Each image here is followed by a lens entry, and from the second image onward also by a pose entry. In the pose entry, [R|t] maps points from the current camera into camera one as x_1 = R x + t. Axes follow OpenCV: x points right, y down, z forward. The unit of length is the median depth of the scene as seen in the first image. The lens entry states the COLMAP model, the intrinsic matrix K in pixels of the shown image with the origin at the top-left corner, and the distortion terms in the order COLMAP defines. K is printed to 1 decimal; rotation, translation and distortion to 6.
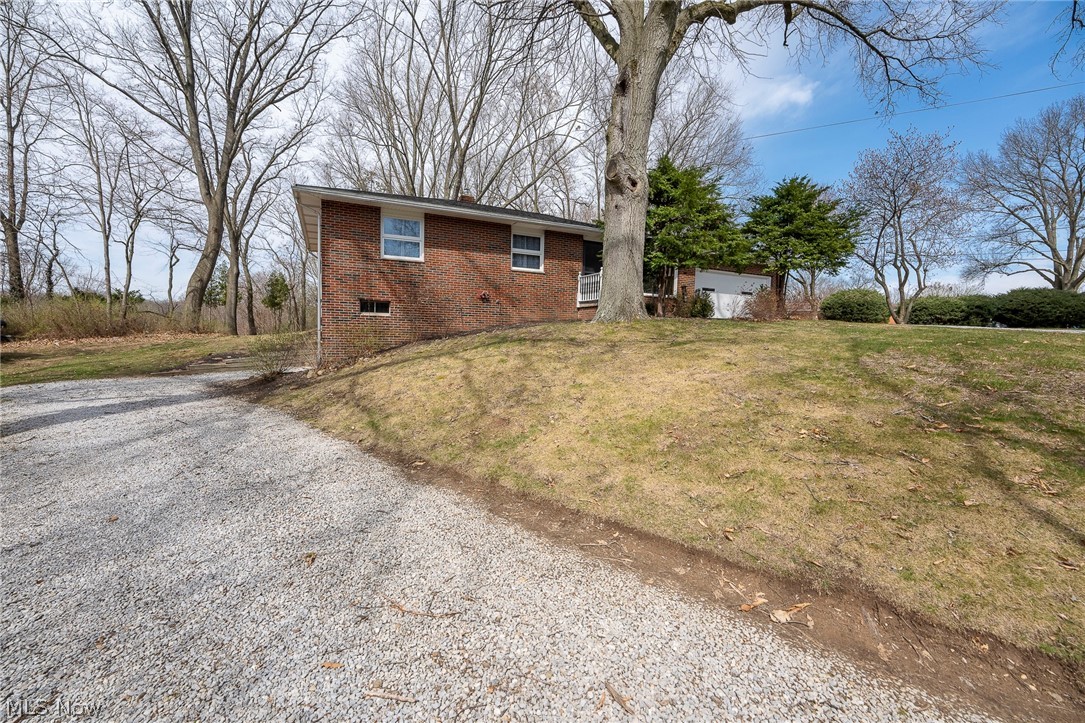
lens RADIAL K [[453.3, 0, 542.5], [0, 453.3, 361.5], [0, 0, 1]] dist [-0.000471, -0.000027]
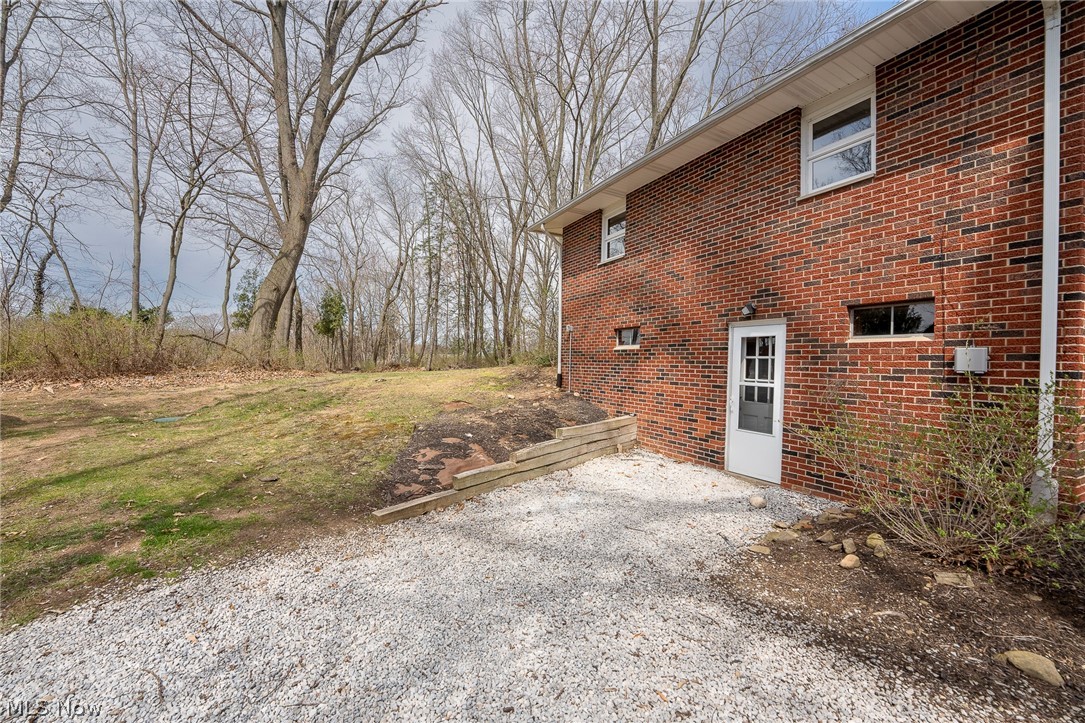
lens RADIAL K [[453.3, 0, 542.5], [0, 453.3, 361.5], [0, 0, 1]] dist [-0.000471, -0.000027]
pose [[0.999588, 0.012465, 0.025850, -0.391804], [-0.010522, 0.997204, -0.073987, -0.030889], [-0.026700, 0.073684, 0.996924, 0.347568]]
